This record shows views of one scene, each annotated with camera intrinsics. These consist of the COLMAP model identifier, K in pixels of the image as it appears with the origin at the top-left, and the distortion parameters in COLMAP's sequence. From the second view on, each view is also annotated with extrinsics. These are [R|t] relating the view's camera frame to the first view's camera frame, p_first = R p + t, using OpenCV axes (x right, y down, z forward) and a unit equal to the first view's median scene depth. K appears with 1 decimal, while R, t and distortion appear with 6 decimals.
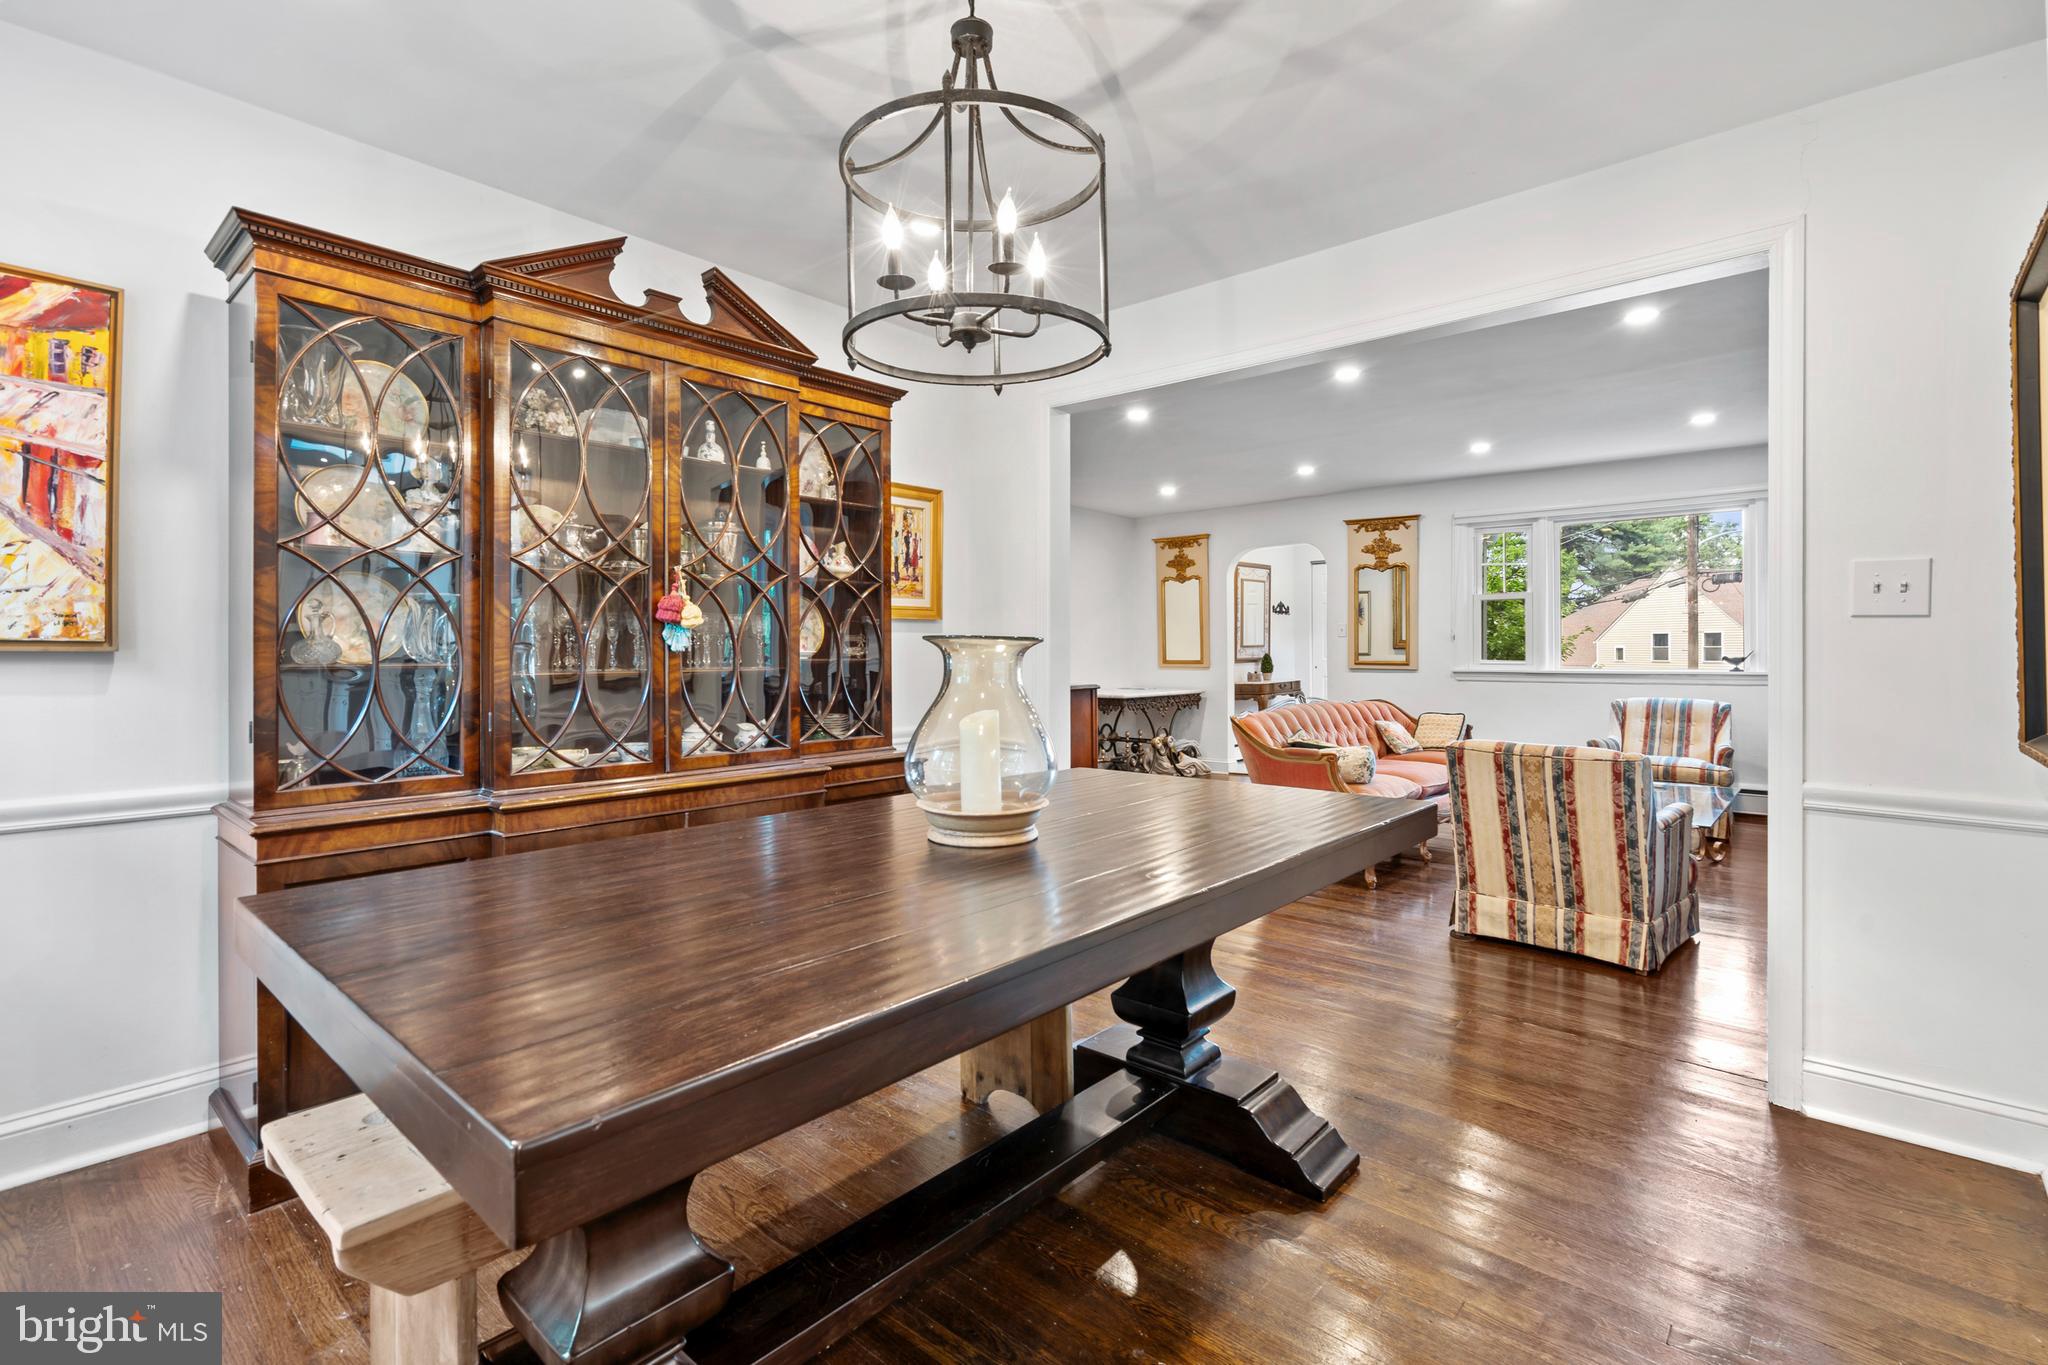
lens RADIAL K [[943.2, 0, 1027.0], [0, 943.2, 648.4], [0, 0, 1]] dist [-0.005595, 0.002349]
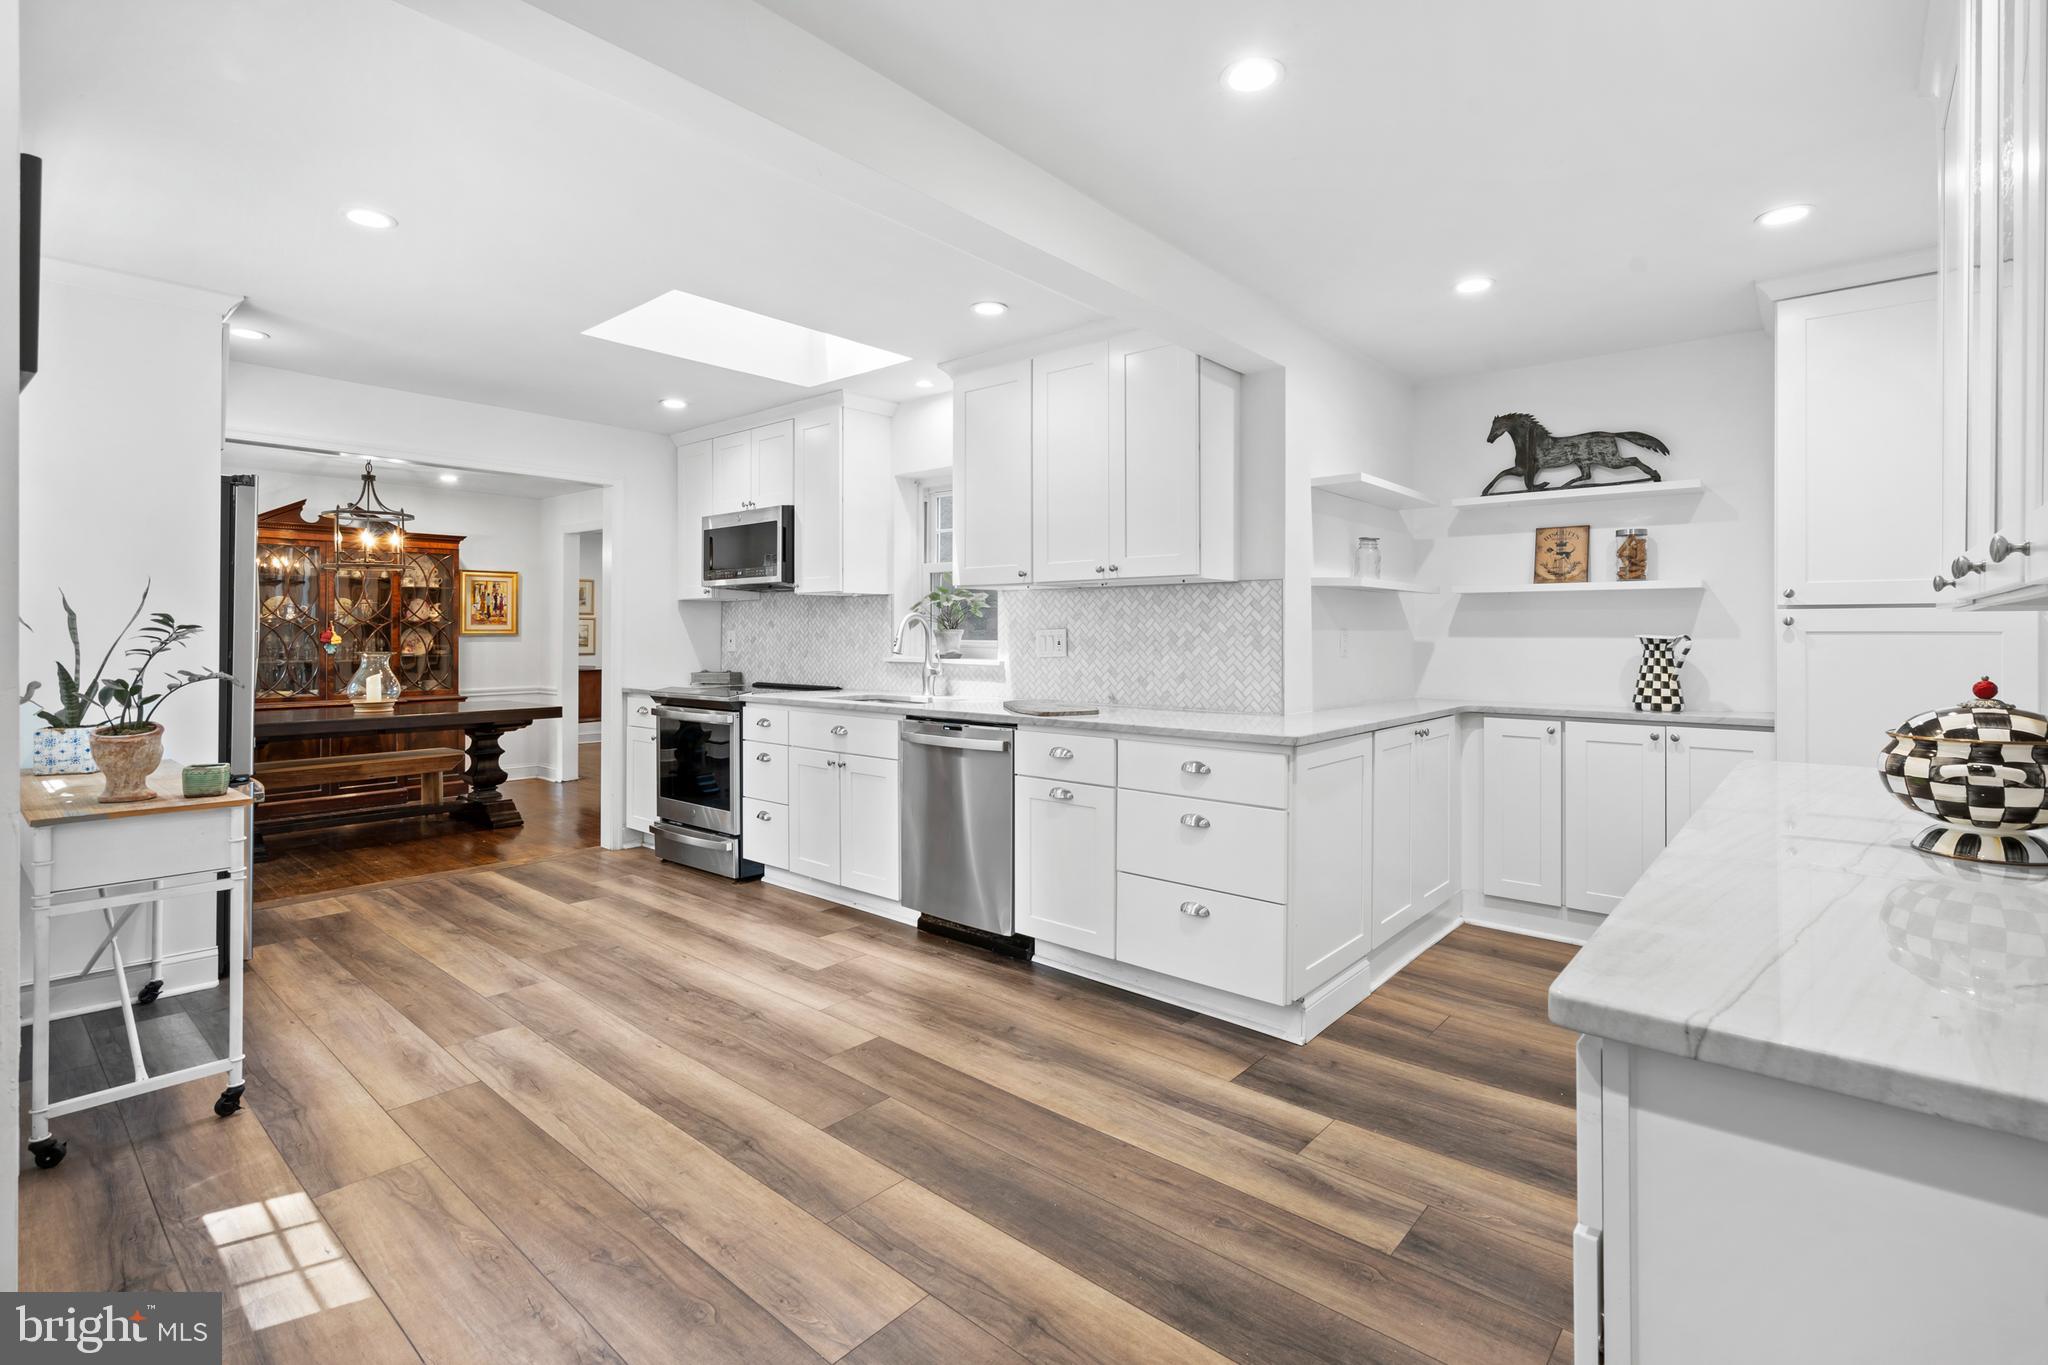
lens RADIAL K [[943.2, 0, 1033.5], [0, 943.2, 629.4], [0, 0, 1]] dist [-0.005595, 0.002349]
pose [[0.999843, 0.004132, 0.017205, 1.164104], [-0.004049, 0.999980, -0.004861, -0.044378], [-0.017224, 0.004791, 0.999840, -1.247467]]
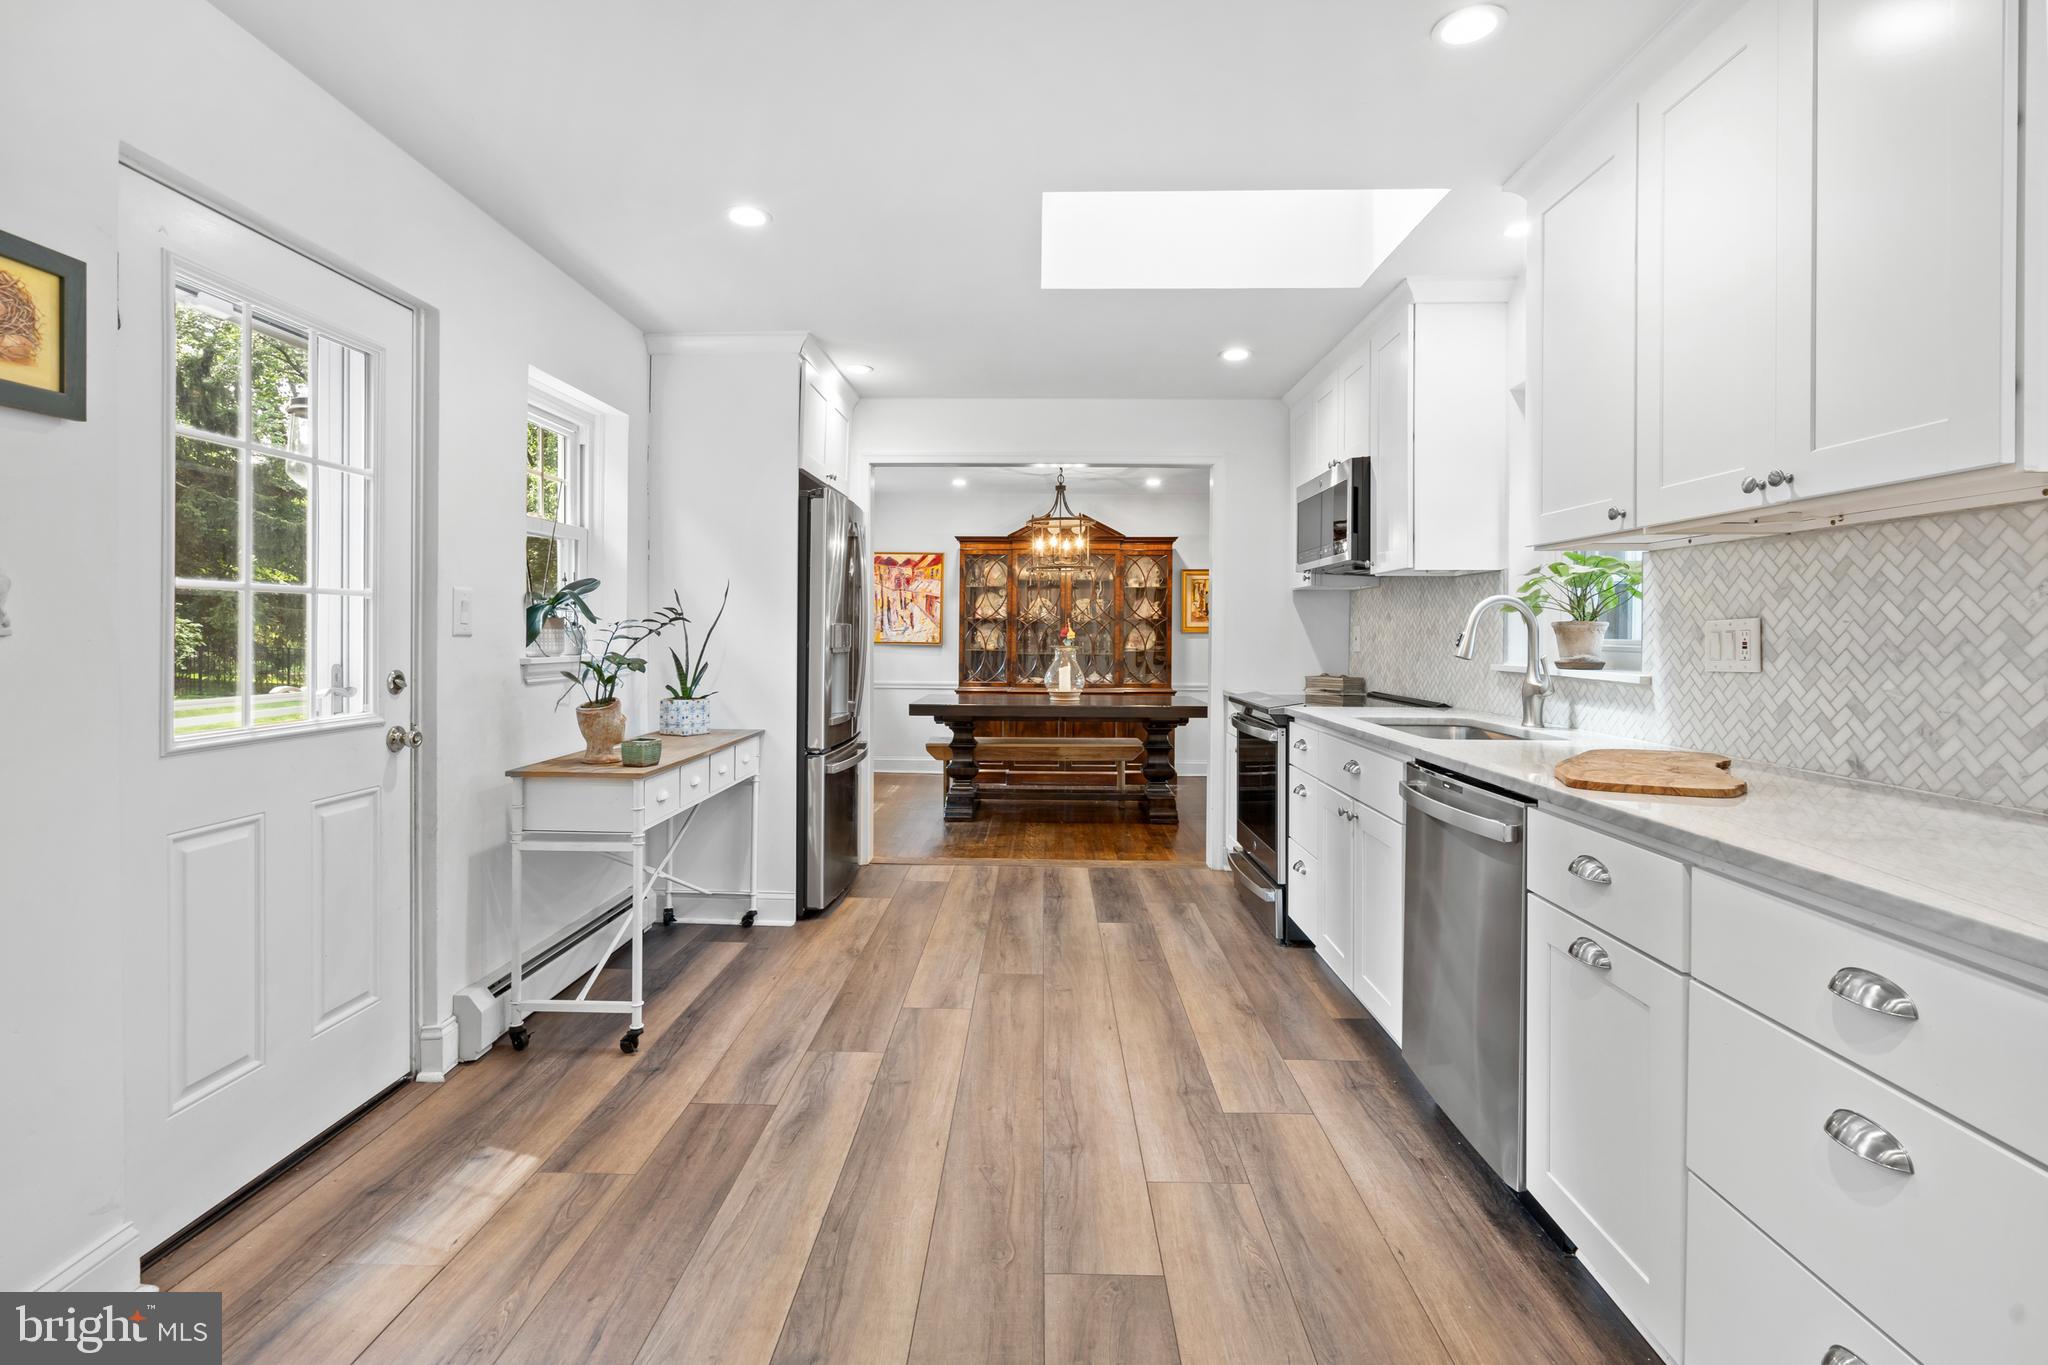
lens RADIAL K [[943.2, 0, 1019.6], [0, 943.2, 638.2], [0, 0, 1]] dist [-0.005595, 0.002349]
pose [[0.642414, 0.011722, -0.766268, 1.388134], [-0.006656, 0.999931, 0.009716, -0.040361], [0.766329, -0.001142, 0.642448, -0.790229]]
